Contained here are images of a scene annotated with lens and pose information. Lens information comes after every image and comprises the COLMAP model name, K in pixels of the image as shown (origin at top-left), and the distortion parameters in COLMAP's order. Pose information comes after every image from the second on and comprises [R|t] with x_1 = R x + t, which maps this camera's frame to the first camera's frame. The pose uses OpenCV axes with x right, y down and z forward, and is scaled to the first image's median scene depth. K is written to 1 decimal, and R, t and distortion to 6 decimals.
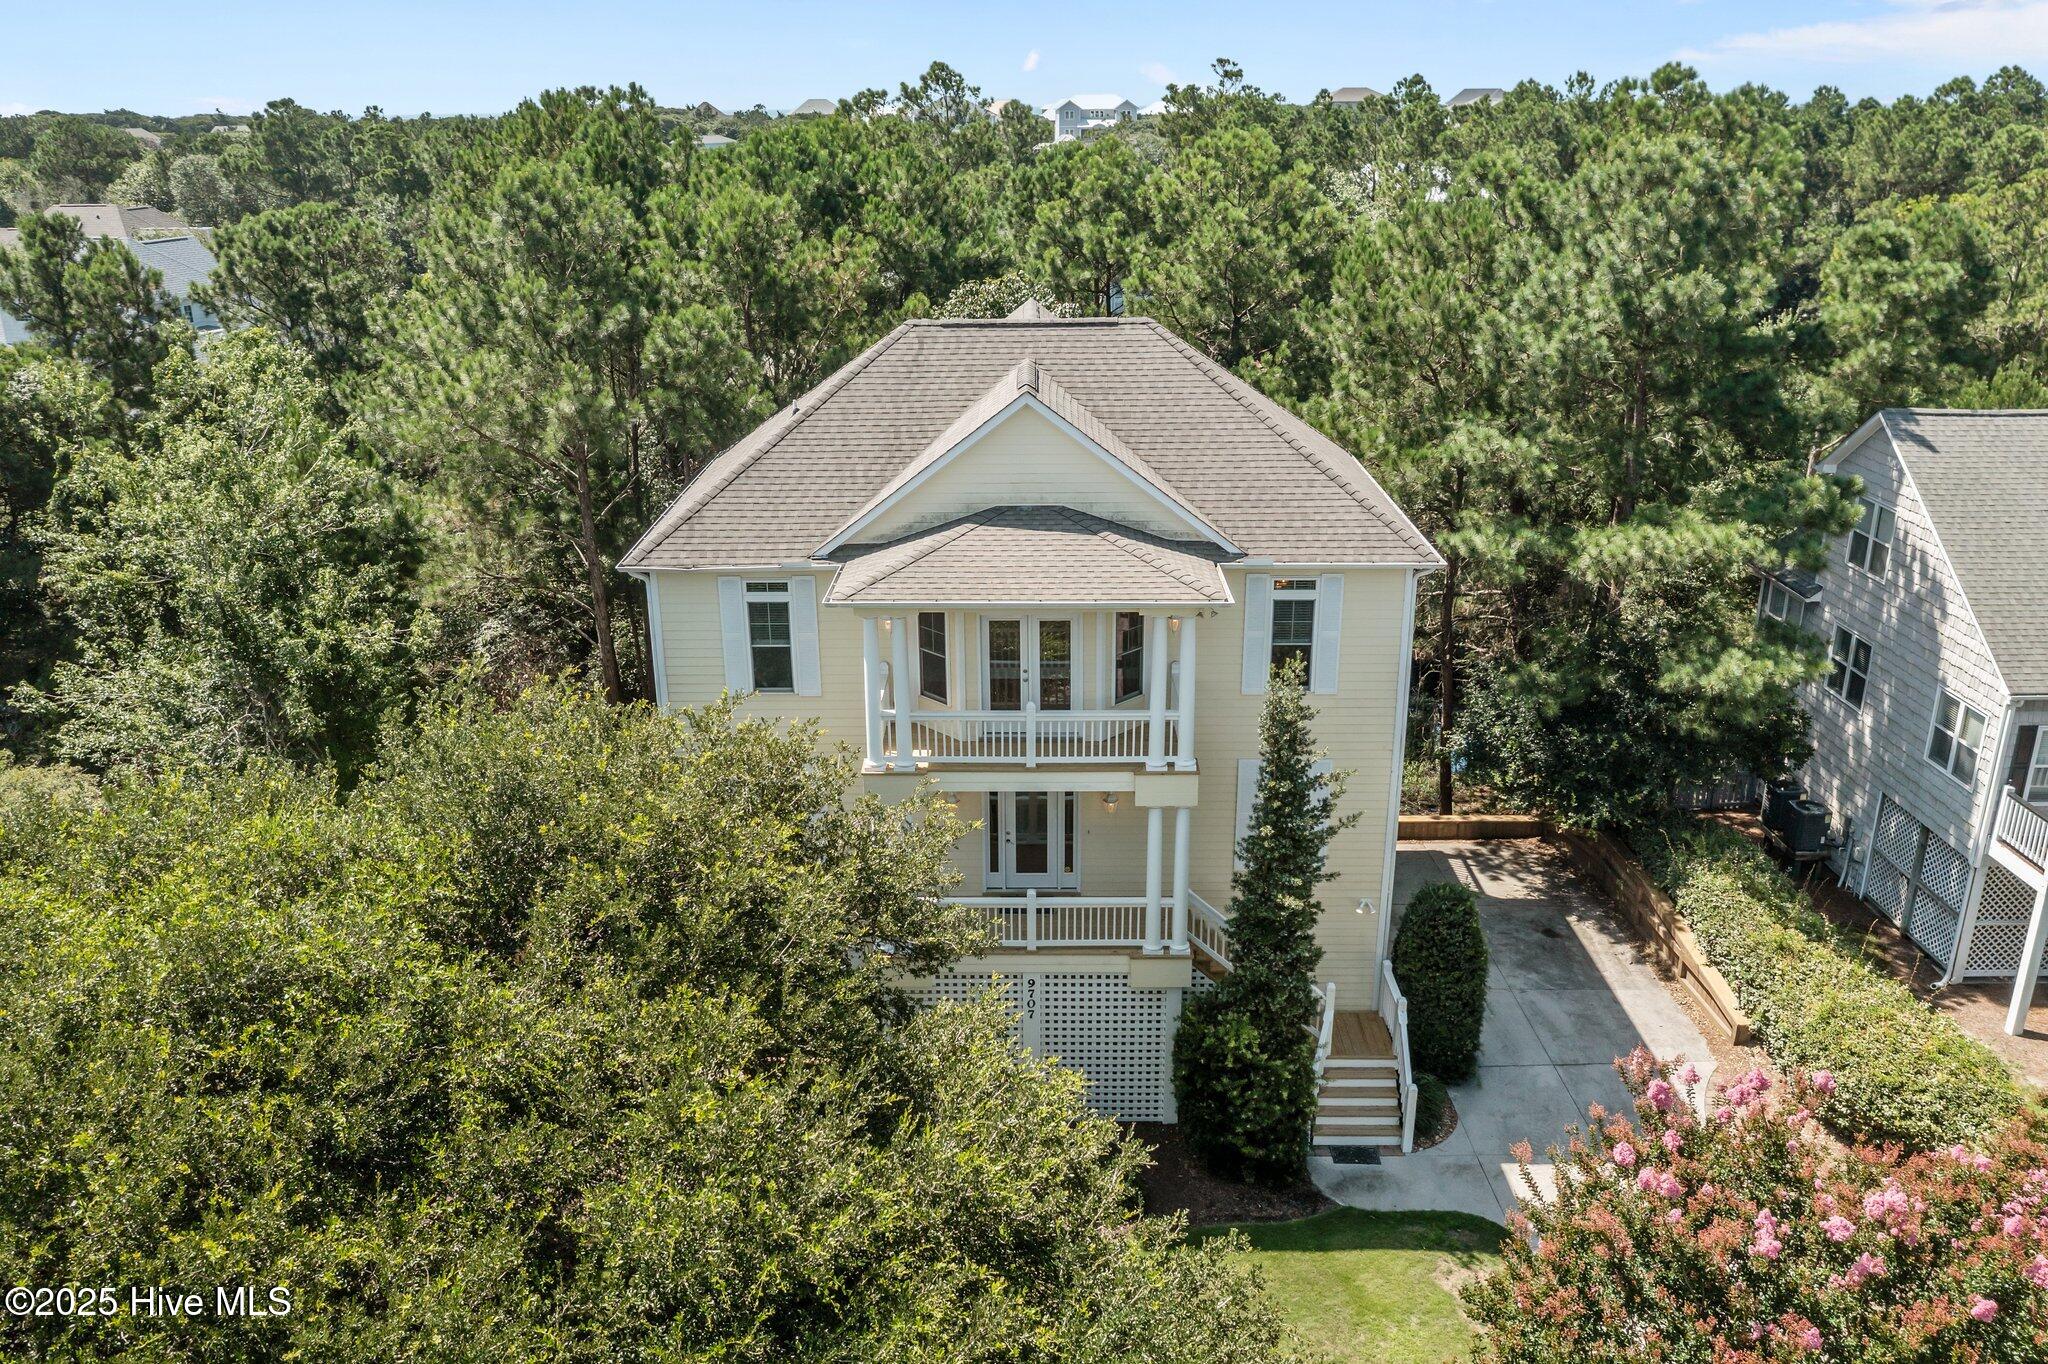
lens RADIAL K [[1620.7, 0, 1024.0], [0, 1620.7, 682.0], [0, 0, 1]] dist [-0.000523, 0.000273]
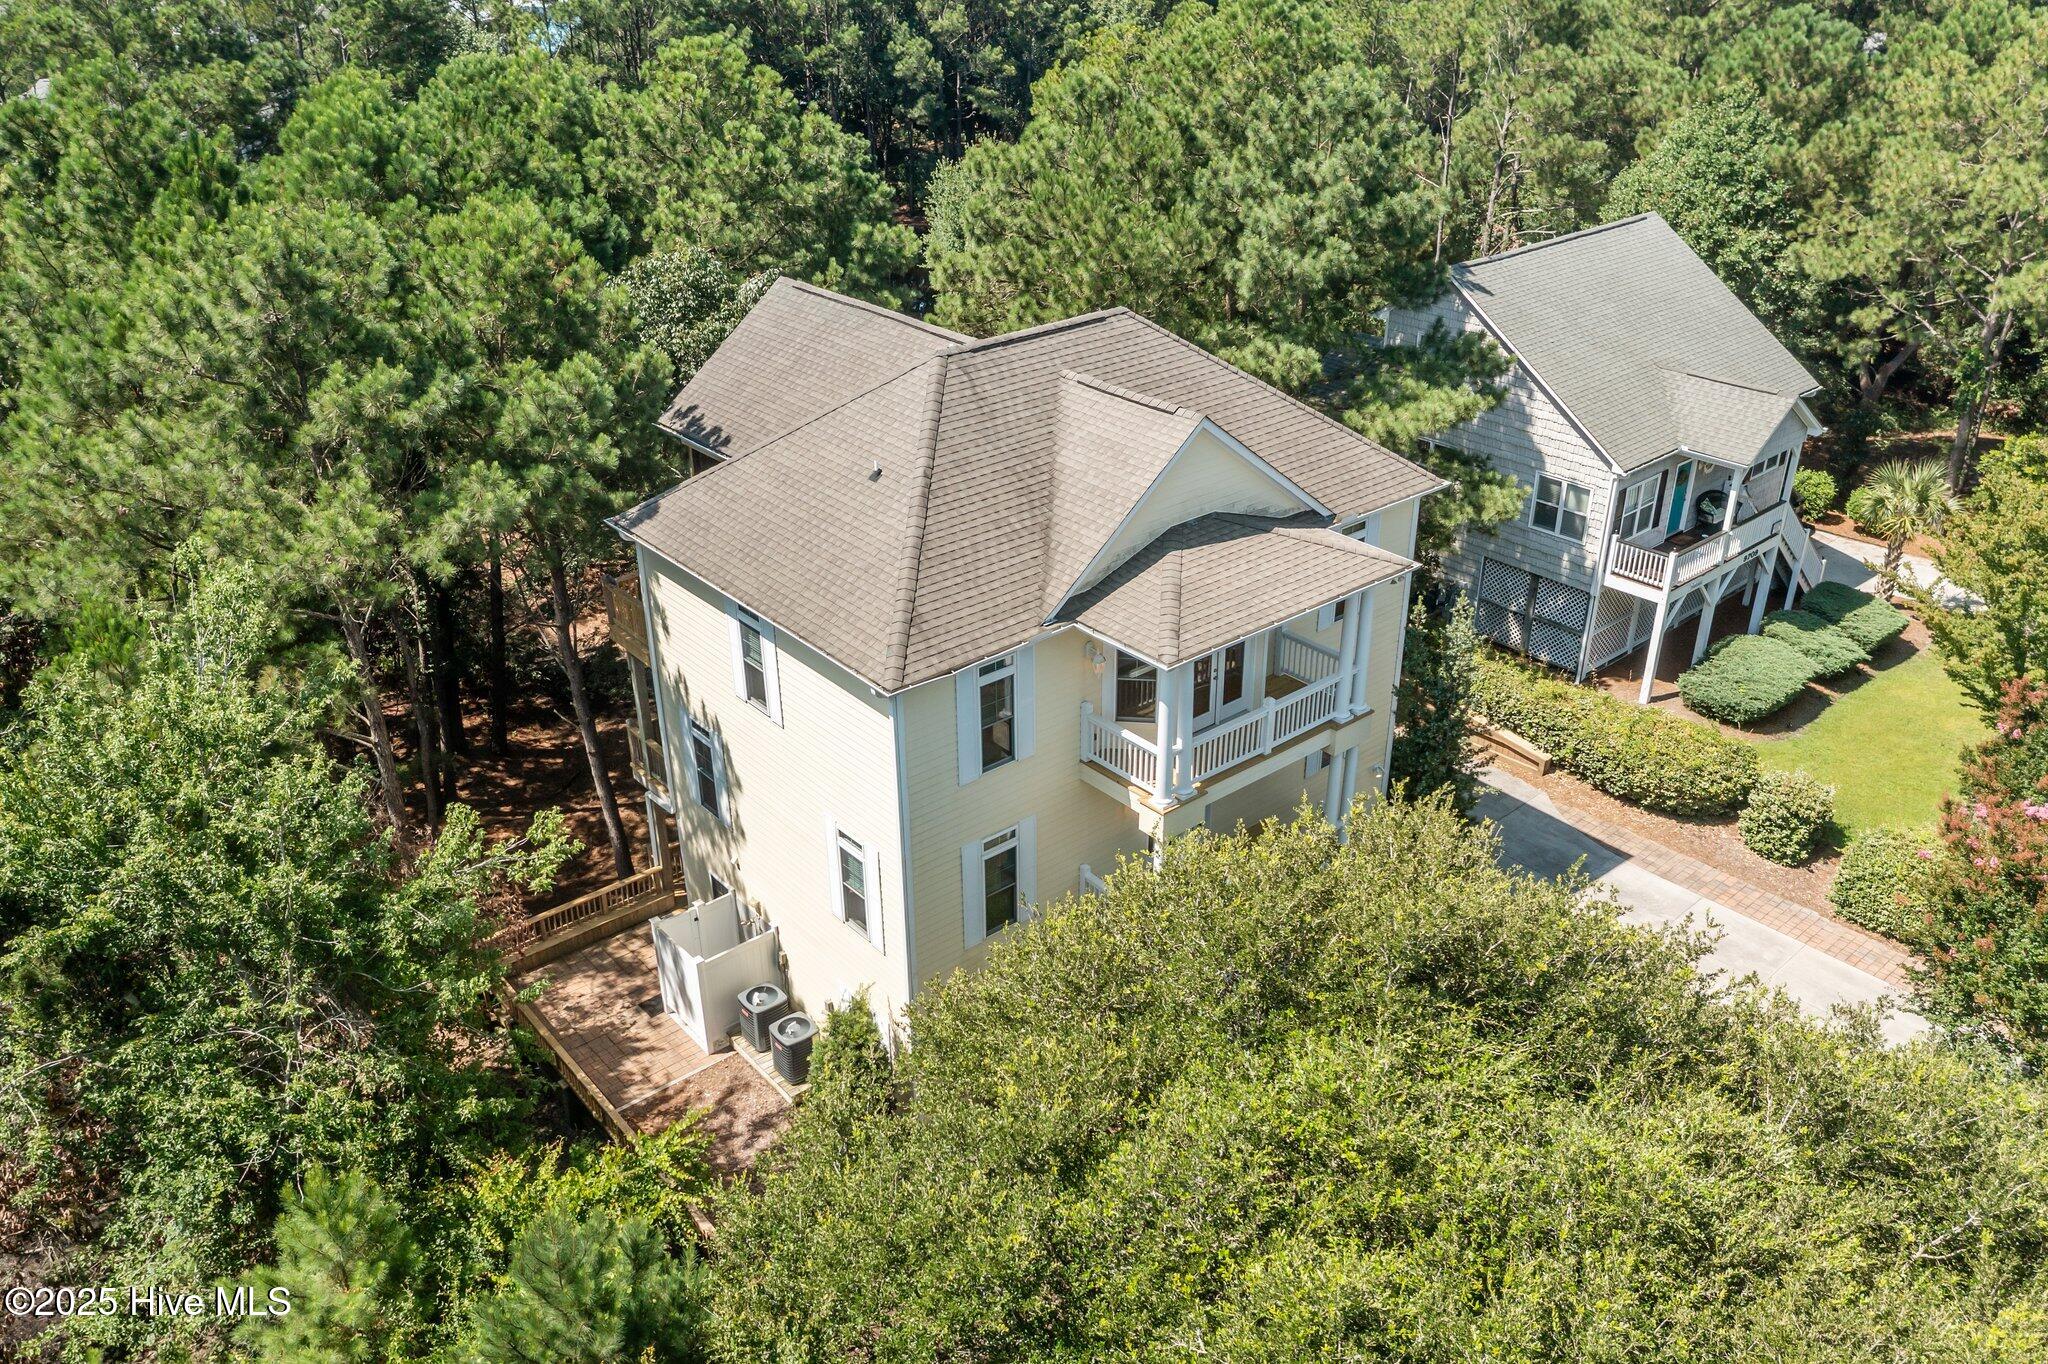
lens RADIAL K [[1620.7, 0, 1024.0], [0, 1620.7, 682.0], [0, 0, 1]] dist [-0.000523, 0.000273]
pose [[0.764079, -0.302700, 0.569698, -0.604143], [0.227231, 0.952771, 0.201477, -0.208048], [-0.603779, -0.024491, 0.796775, 0.193426]]
